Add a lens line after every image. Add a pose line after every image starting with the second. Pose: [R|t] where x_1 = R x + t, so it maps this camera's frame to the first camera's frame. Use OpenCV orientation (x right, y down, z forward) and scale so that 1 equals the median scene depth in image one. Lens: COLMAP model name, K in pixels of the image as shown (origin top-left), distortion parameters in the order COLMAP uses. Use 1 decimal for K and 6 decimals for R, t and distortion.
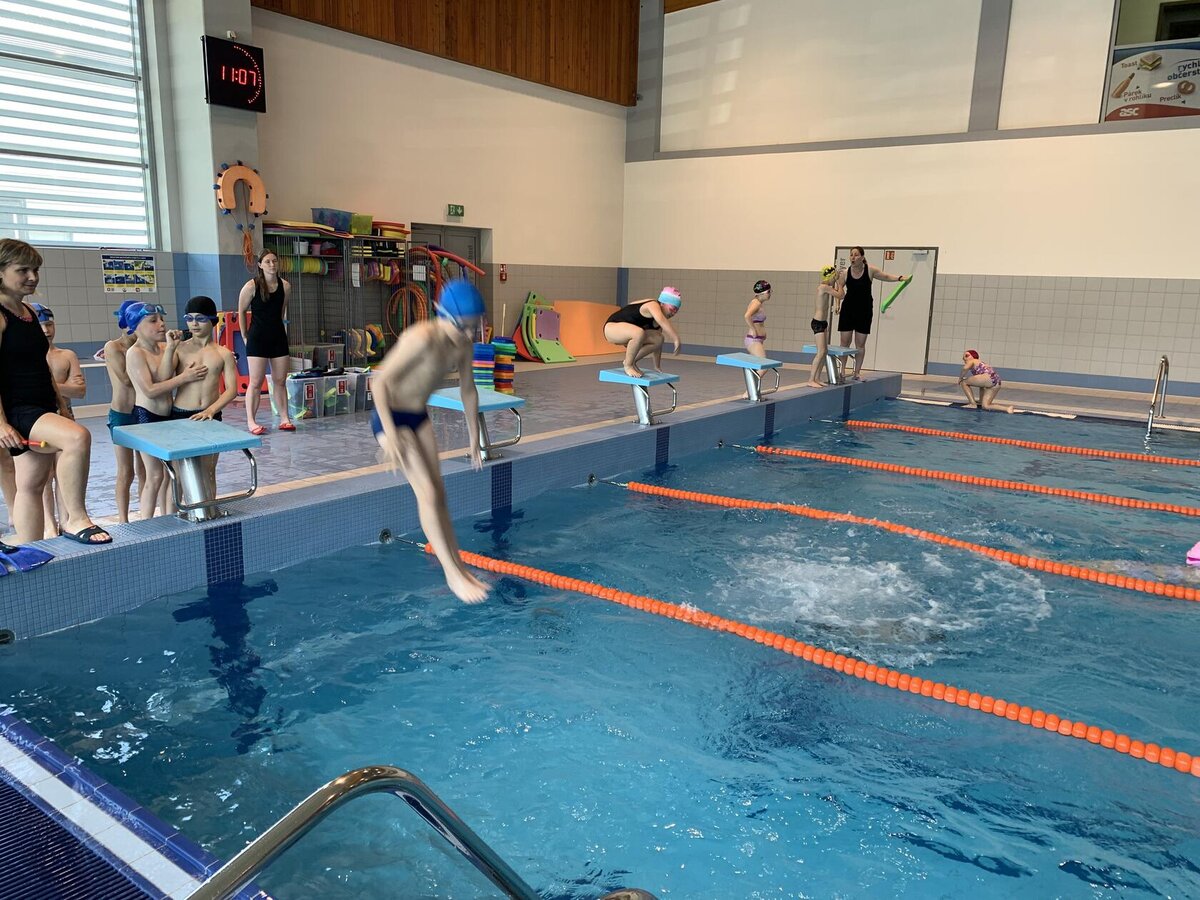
lens RADIAL K [[924.4, 0, 614.8], [0, 924.4, 462.1], [0, 0, 1]] dist [0.042836, -0.033812]
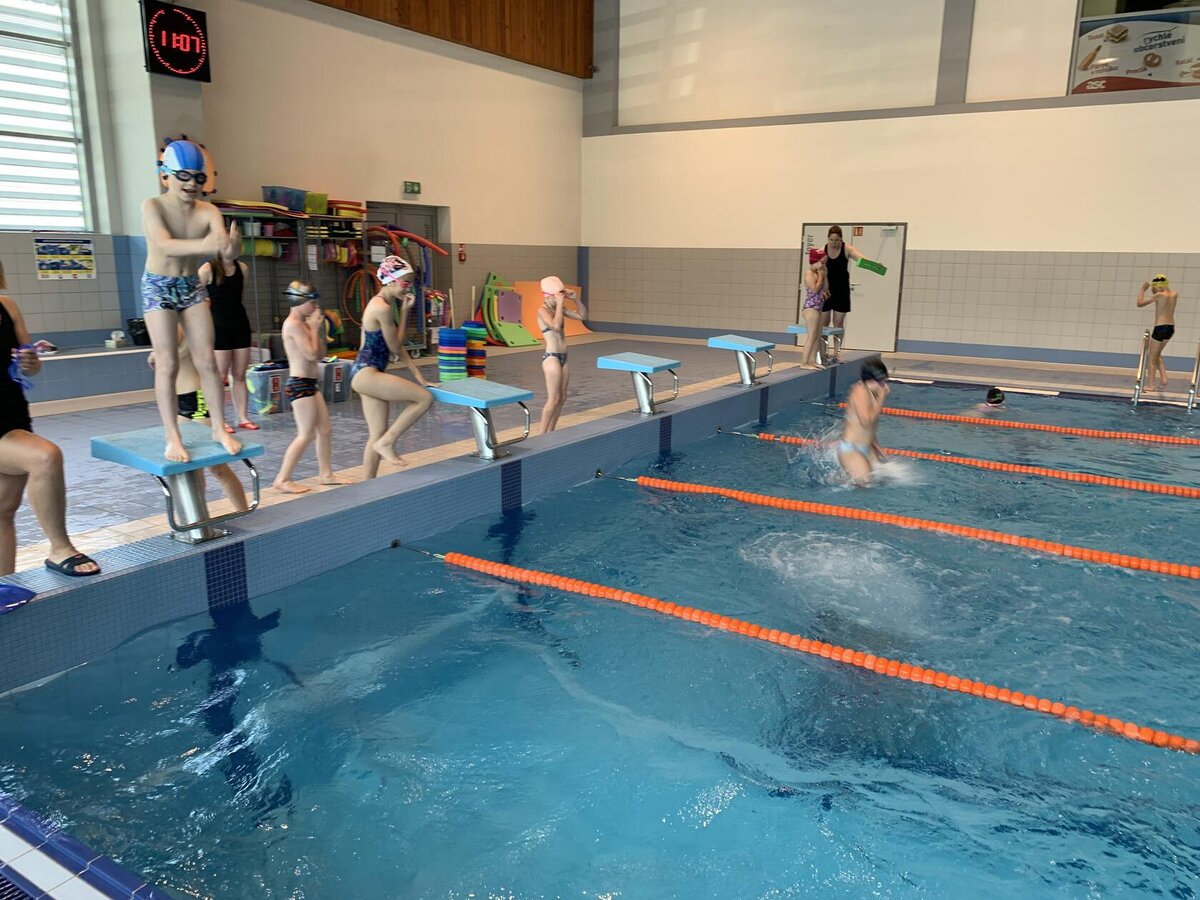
lens RADIAL K [[924.4, 0, 617.5], [0, 924.4, 460.6], [0, 0, 1]] dist [0.042836, -0.033812]
pose [[0.997324, -0.025769, 0.068419, -0.042610], [0.024320, 0.999464, 0.021930, -0.009437], [-0.068948, -0.020208, 0.997416, 0.037696]]
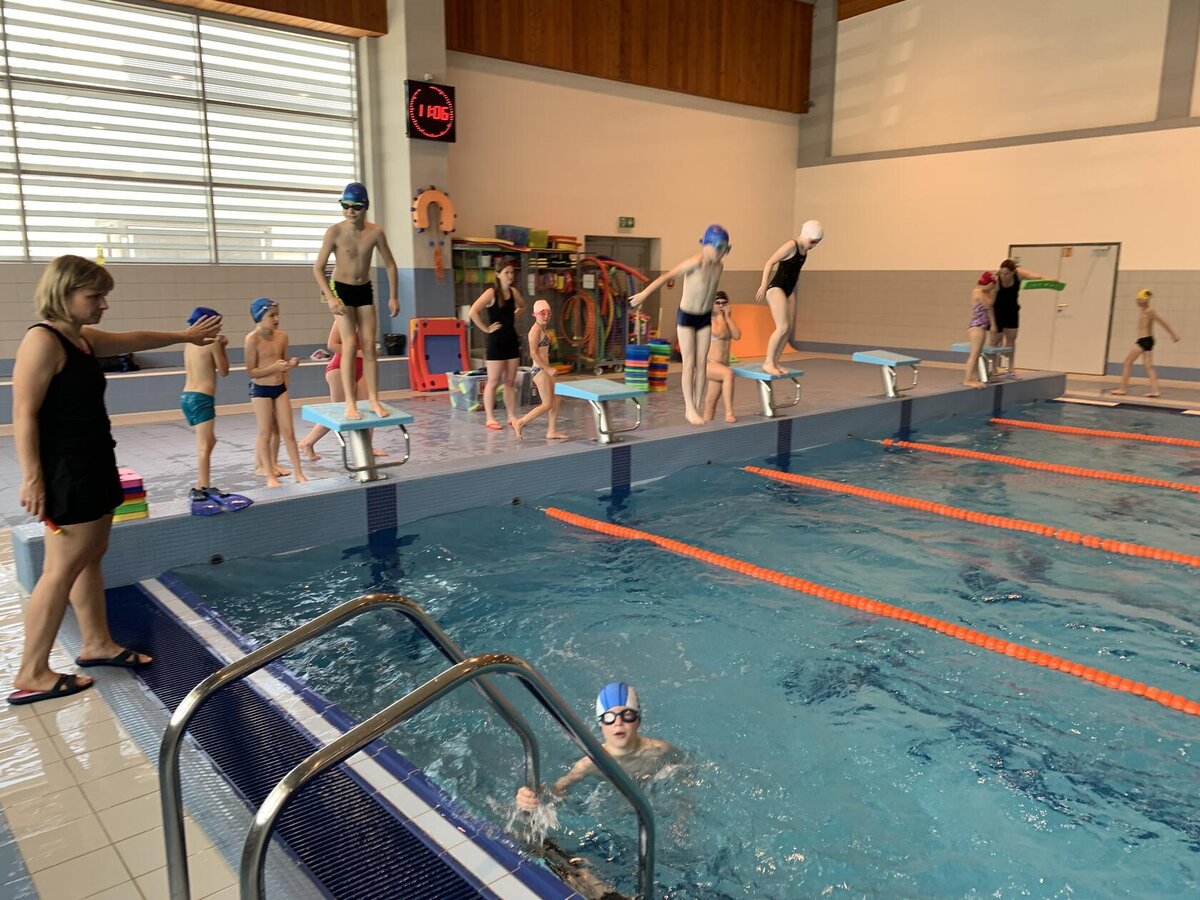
lens RADIAL K [[924.4, 0, 613.9], [0, 924.4, 459.7], [0, 0, 1]] dist [0.042836, -0.033812]
pose [[0.977355, 0.020907, -0.210572, 0.057357], [-0.022818, 0.999718, -0.006652, 0.013697], [0.210374, 0.011306, 0.977556, -0.058989]]
